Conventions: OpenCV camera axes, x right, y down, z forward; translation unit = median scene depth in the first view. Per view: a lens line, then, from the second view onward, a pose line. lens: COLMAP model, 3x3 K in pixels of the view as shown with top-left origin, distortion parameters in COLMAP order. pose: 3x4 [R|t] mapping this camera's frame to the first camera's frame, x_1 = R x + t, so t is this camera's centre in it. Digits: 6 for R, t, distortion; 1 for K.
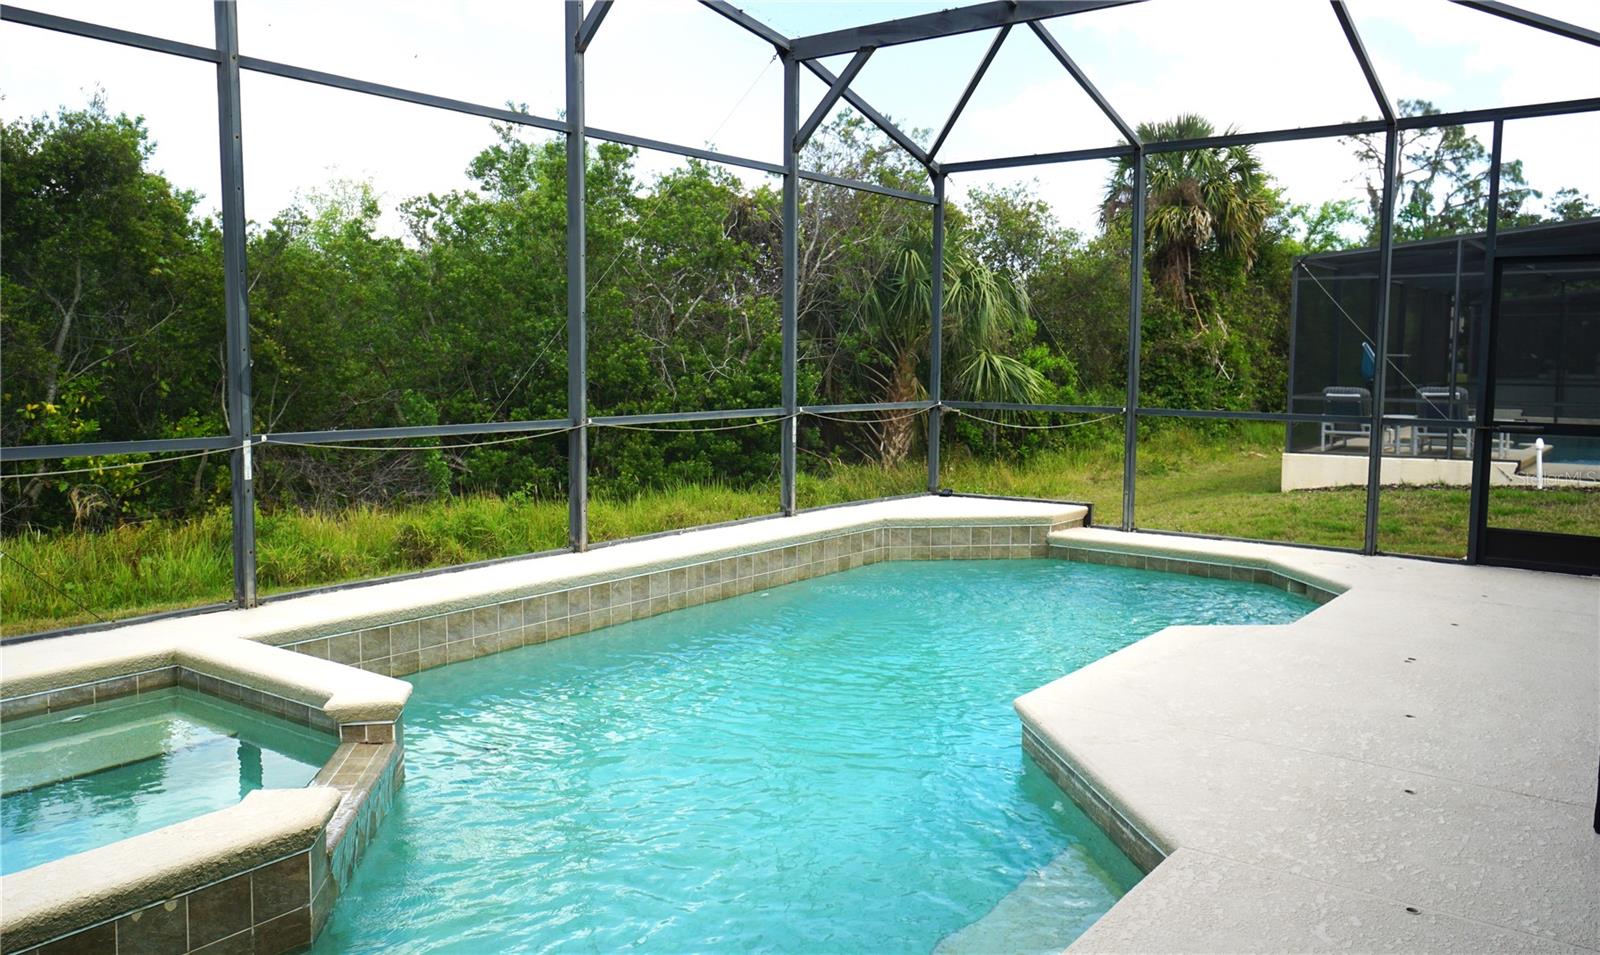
lens RADIAL K [[1149.7, 0, 809.5], [0, 1149.7, 481.7], [0, 0, 1]] dist [0.019775, 0.012099]
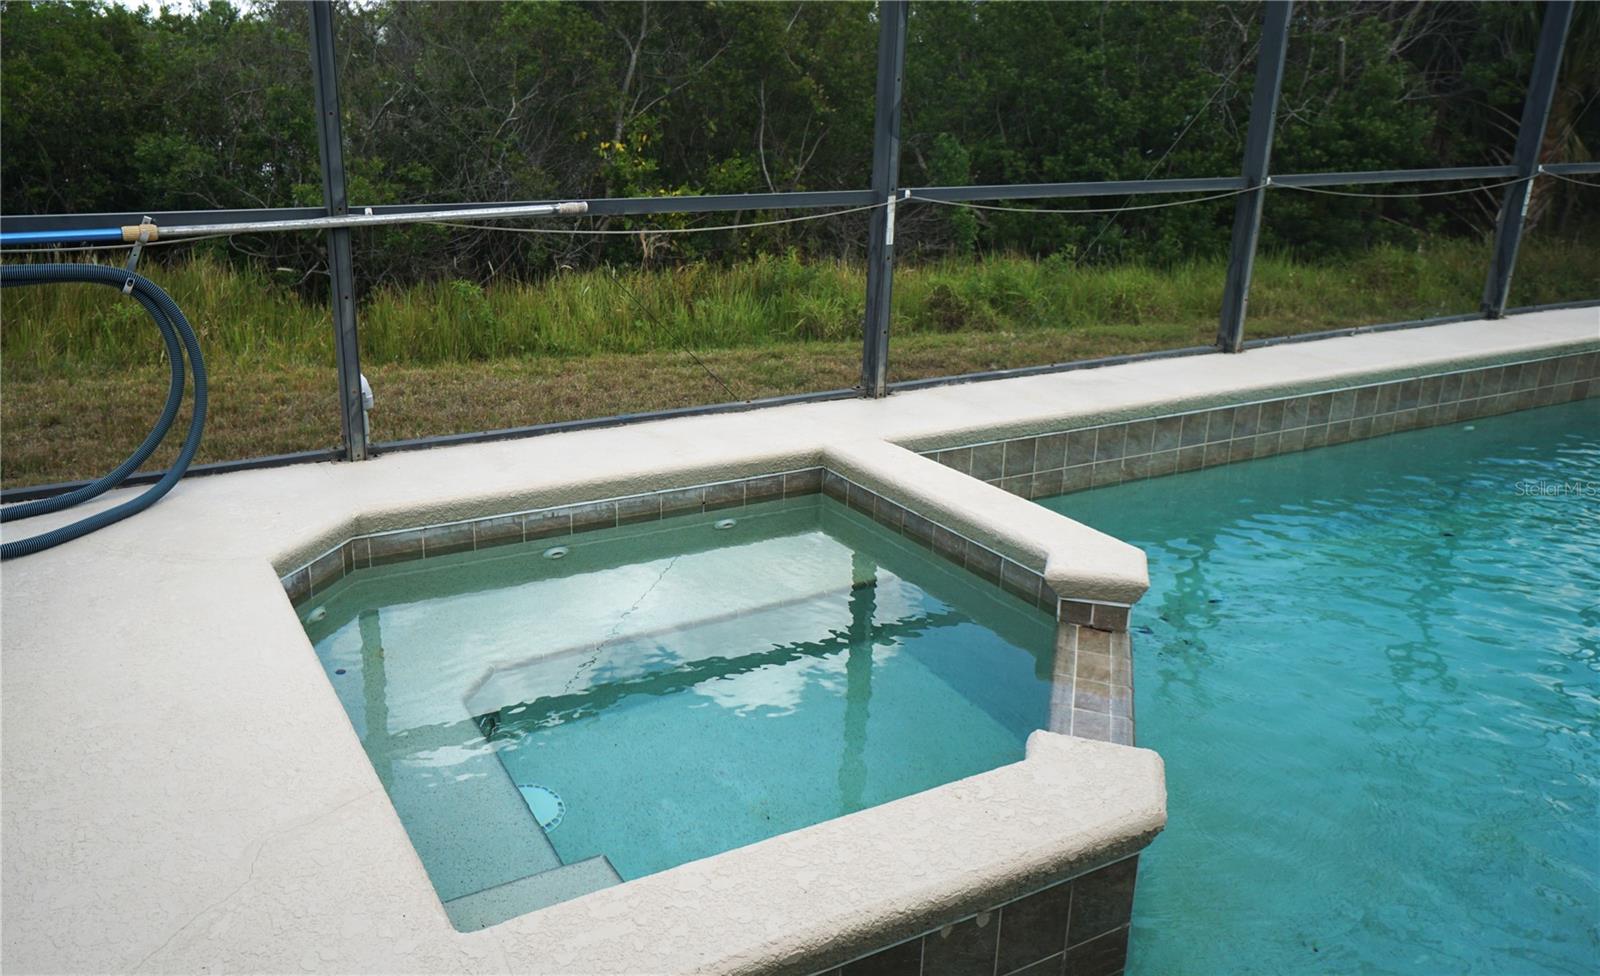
lens RADIAL K [[1220.0, 0, 792.5], [0, 1220.0, 489.7], [0, 0, 1]] dist [0.020547, 0.010132]
pose [[0.907991, 0.132927, -0.397345, -0.109684], [-0.050539, 0.976163, 0.211074, -0.007333], [0.415931, -0.171572, 0.893065, 0.098096]]
